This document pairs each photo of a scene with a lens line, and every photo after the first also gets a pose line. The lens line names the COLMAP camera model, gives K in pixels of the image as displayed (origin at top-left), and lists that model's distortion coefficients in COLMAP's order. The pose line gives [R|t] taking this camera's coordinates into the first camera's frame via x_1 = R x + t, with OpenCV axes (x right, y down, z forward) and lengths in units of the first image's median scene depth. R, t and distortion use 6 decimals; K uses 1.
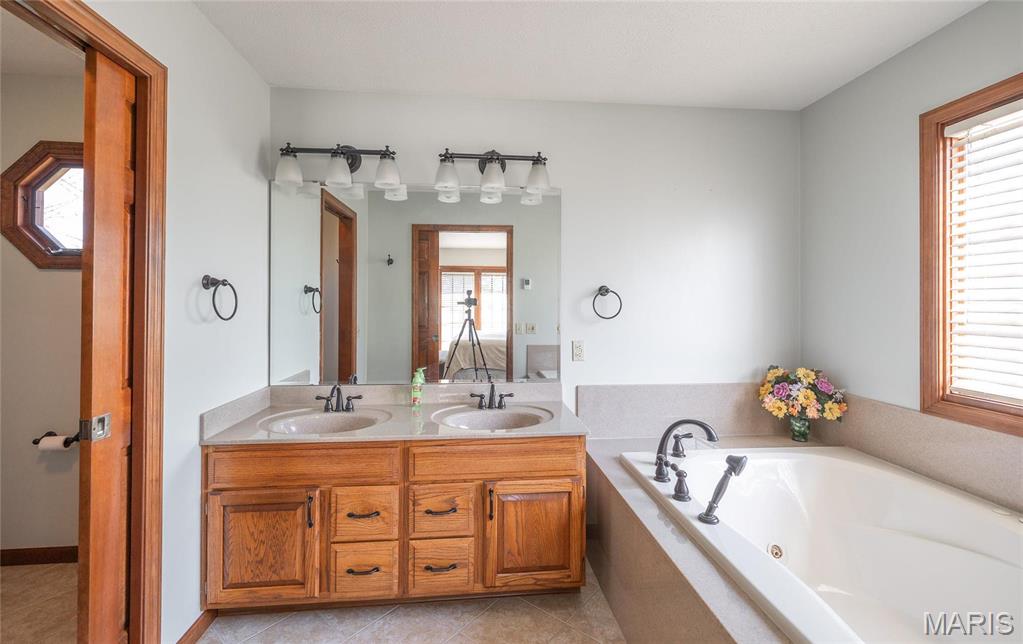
lens RADIAL K [[434.6, 0, 512.7], [0, 434.6, 309.8], [0, 0, 1]] dist [-0.000339, -0.000062]
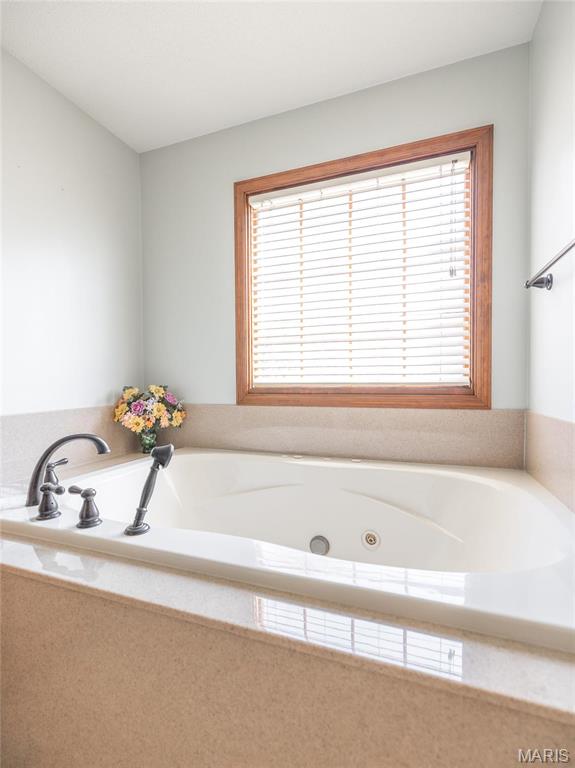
lens RADIAL K [[369.6, 0, 287.5], [0, 369.6, 384.0], [0, 0, 1]] dist [0.003141, 0.000229]
pose [[0.453911, -0.026939, 0.890640, -0.022738], [0.026462, 0.999510, 0.016746, 0.128727], [-0.890654, 0.015967, 0.454402, 0.270744]]
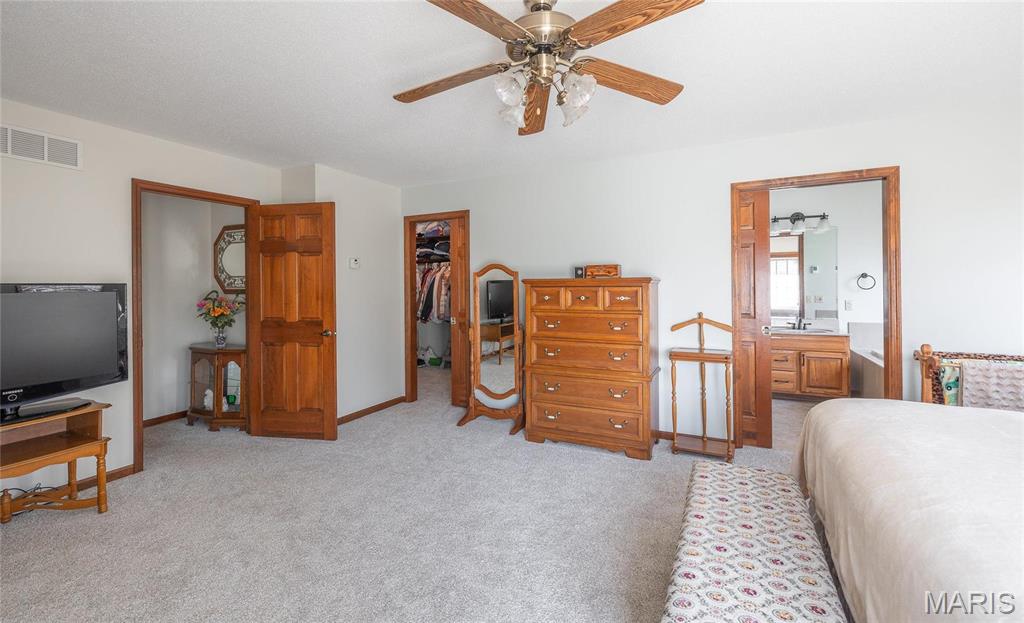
lens RADIAL K [[432.5, 0, 512.8], [0, 432.5, 288.7], [0, 0, 1]] dist [0.001462, 0.000166]
pose [[0.844477, -0.013046, -0.535434, -0.103312], [0.009437, 0.999911, -0.009478, 0.023865], [0.535509, 0.002951, 0.844524, -1.735905]]
